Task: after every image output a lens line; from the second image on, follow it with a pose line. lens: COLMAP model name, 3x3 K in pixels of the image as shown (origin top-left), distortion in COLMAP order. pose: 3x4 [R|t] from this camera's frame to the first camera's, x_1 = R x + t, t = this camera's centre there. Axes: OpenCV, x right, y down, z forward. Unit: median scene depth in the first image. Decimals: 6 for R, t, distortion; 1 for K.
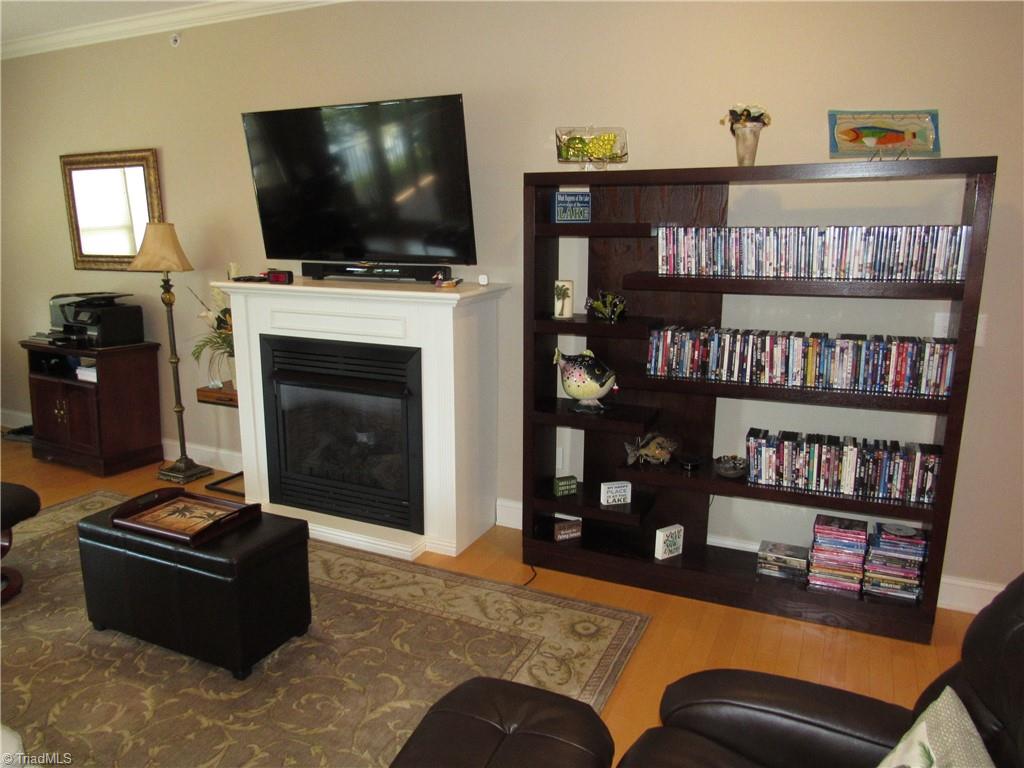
lens RADIAL K [[731.1, 0, 503.9], [0, 731.1, 379.5], [0, 0, 1]] dist [-0.028495, 0.017434]
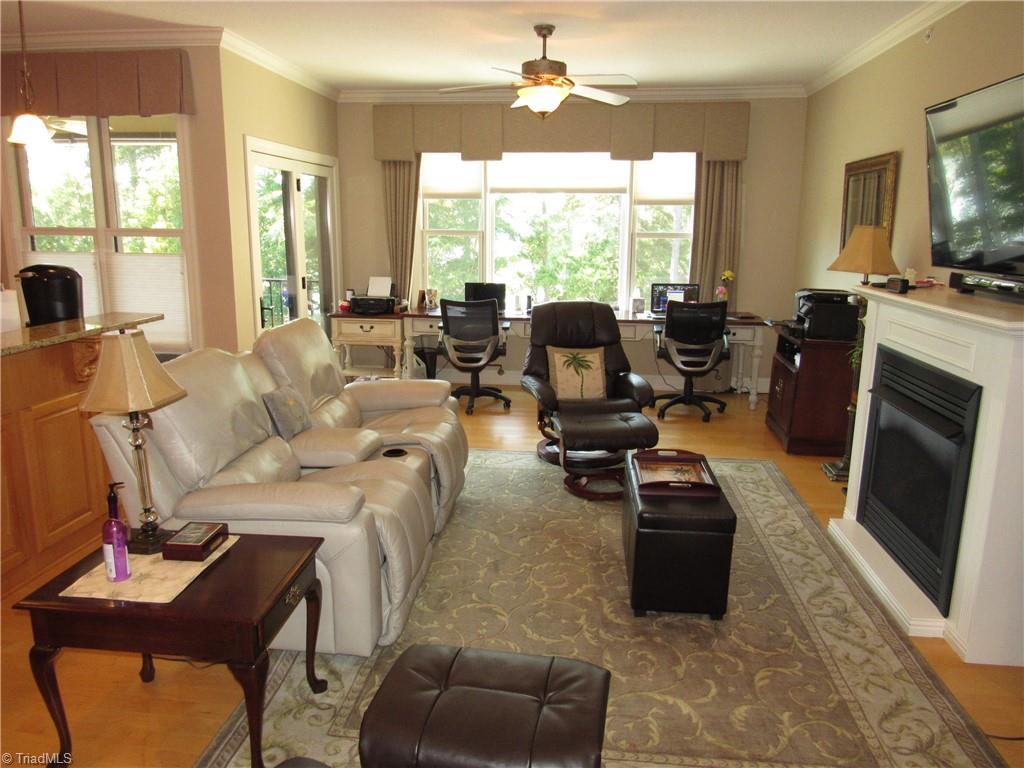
lens RADIAL K [[731.1, 0, 505.3], [0, 731.1, 379.5], [0, 0, 1]] dist [-0.028495, 0.017434]
pose [[0.327938, 0.192163, -0.924949, 0.493740], [-0.195686, 0.971675, 0.132491, -0.060336], [0.924210, 0.137551, 0.356253, 0.284512]]
